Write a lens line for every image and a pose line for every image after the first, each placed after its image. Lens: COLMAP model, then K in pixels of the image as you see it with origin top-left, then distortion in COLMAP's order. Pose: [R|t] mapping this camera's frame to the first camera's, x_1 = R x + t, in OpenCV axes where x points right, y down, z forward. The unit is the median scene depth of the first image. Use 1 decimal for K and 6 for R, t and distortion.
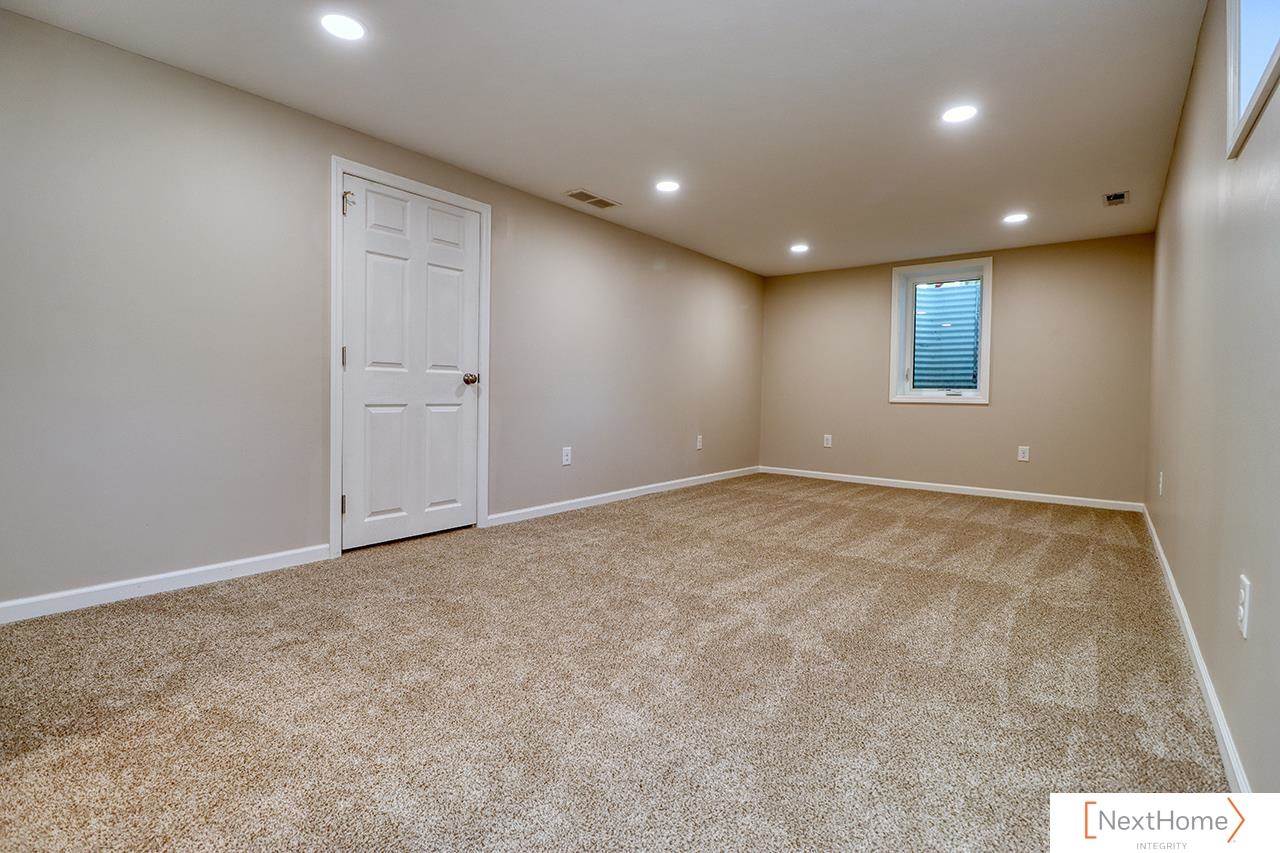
lens RADIAL K [[593.7, 0, 641.8], [0, 593.7, 412.0], [0, 0, 1]] dist [0.002562, -0.015218]
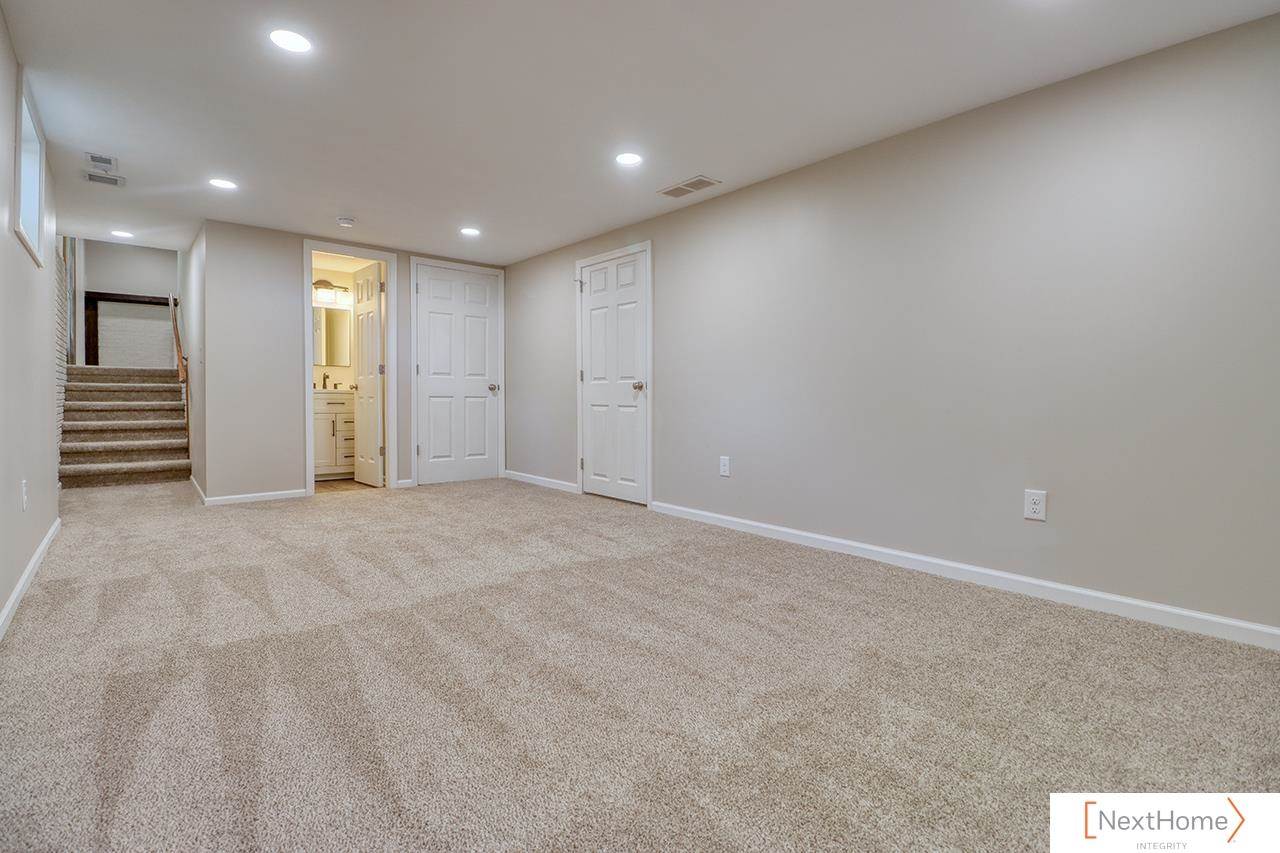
lens RADIAL K [[593.7, 0, 641.8], [0, 593.7, 412.0], [0, 0, 1]] dist [0.002562, -0.015218]
pose [[-0.192033, 0.008332, -0.981353, 0.959172], [-0.041163, 0.999016, 0.016537, -0.022175], [0.980525, 0.043571, -0.191501, 1.274486]]
